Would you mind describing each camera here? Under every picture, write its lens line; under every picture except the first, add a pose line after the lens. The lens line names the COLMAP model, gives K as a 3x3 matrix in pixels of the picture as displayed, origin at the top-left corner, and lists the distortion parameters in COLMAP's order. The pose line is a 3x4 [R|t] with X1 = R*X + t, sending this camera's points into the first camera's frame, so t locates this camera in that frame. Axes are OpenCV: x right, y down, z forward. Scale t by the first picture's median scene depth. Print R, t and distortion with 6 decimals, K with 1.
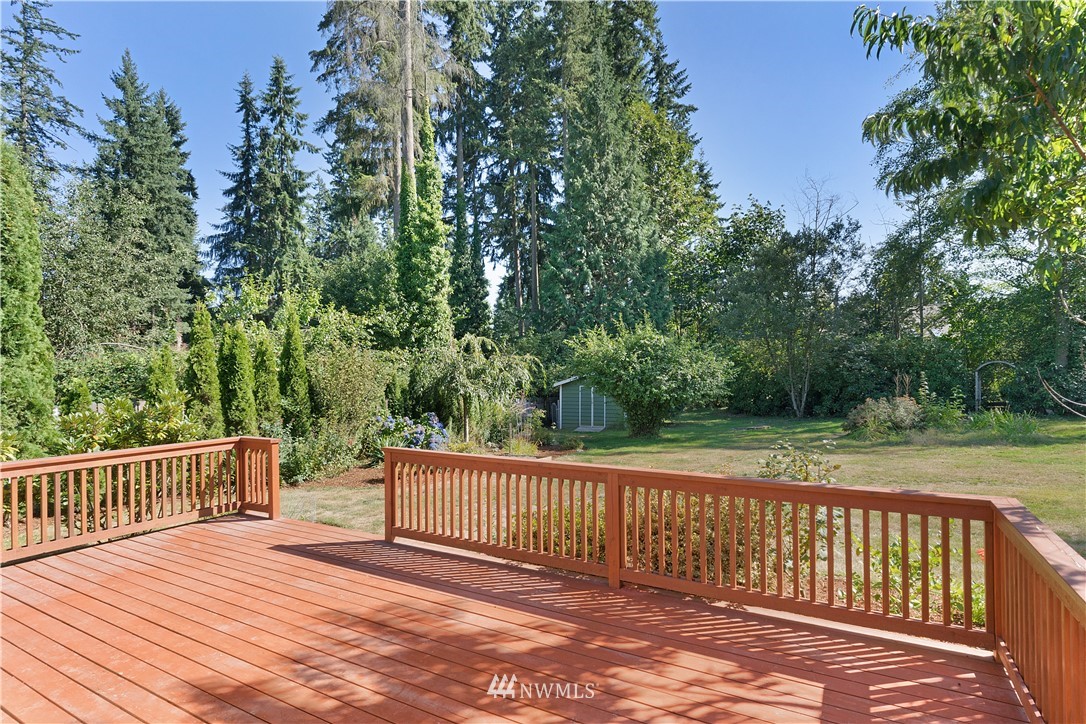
lens RADIAL K [[568.1, 0, 543.0], [0, 568.1, 362.0], [0, 0, 1]] dist [-0.006198, 0.001443]
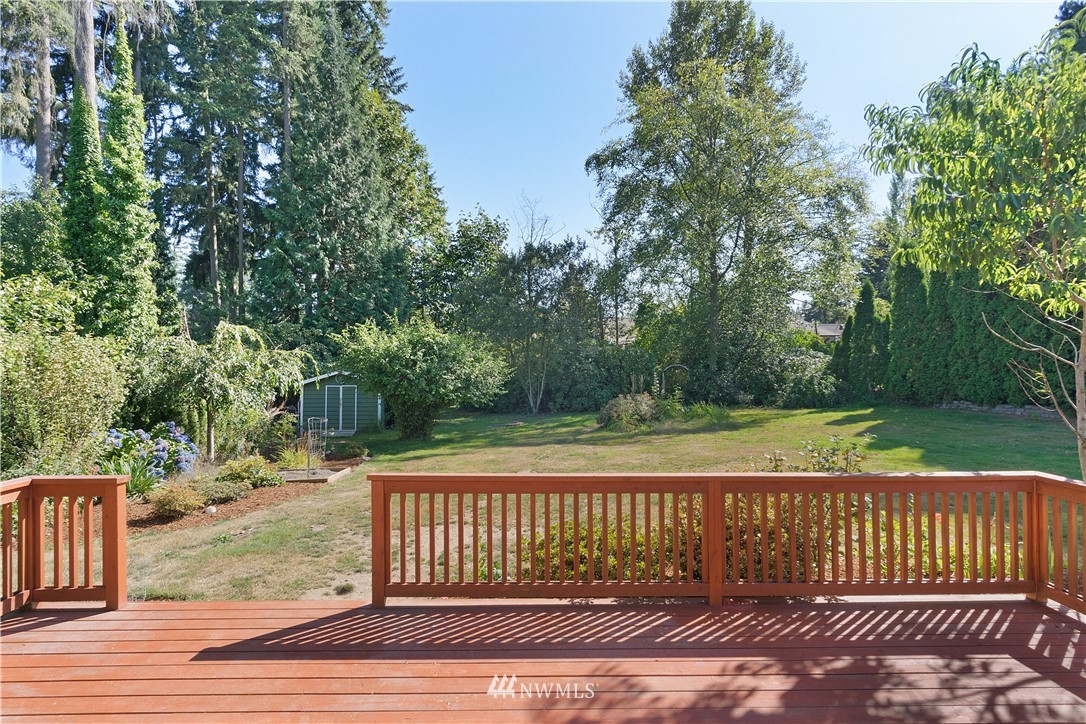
lens RADIAL K [[561.2, 0, 543.0], [0, 561.2, 362.0], [0, 0, 1]] dist [-0.005646, 0.000497]
pose [[0.854513, 0.016132, 0.519180, -0.104301], [-0.016895, 0.999852, -0.003260, 0.001749], [-0.519156, -0.005986, 0.854659, 0.065281]]
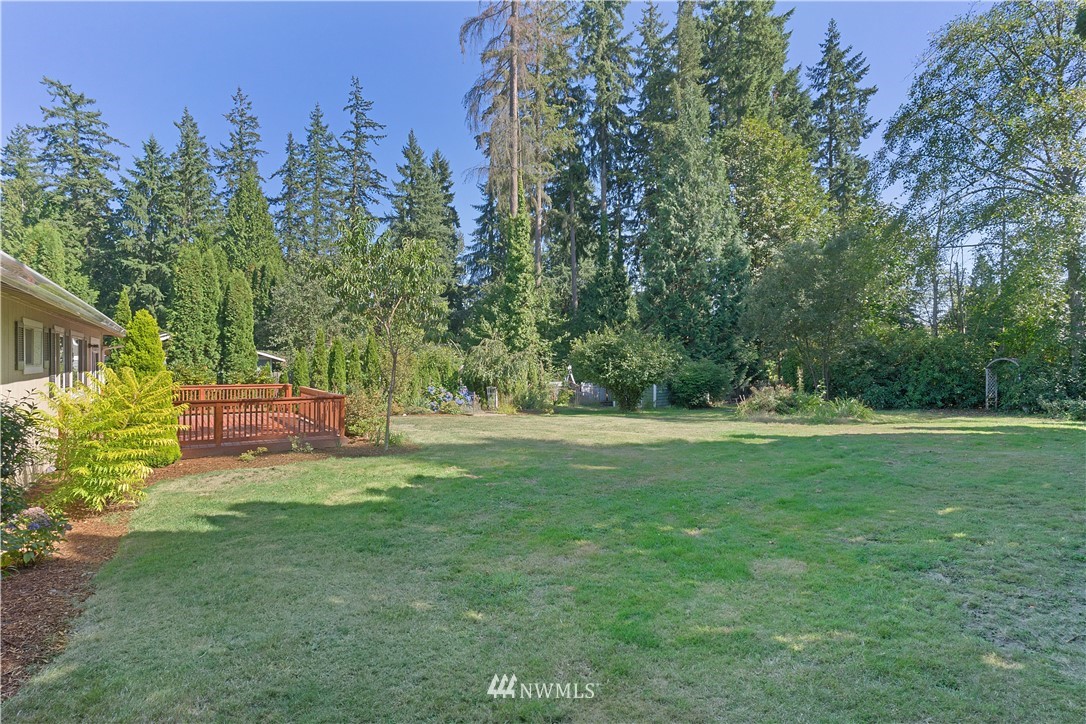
lens RADIAL K [[568.1, 0, 543.0], [0, 568.1, 362.0], [0, 0, 1]] dist [-0.006198, 0.001443]
pose [[0.881626, 0.023505, -0.471364, 0.518267], [-0.014305, 0.999631, 0.023092, -0.015727], [0.471733, -0.013616, 0.881636, -0.225345]]
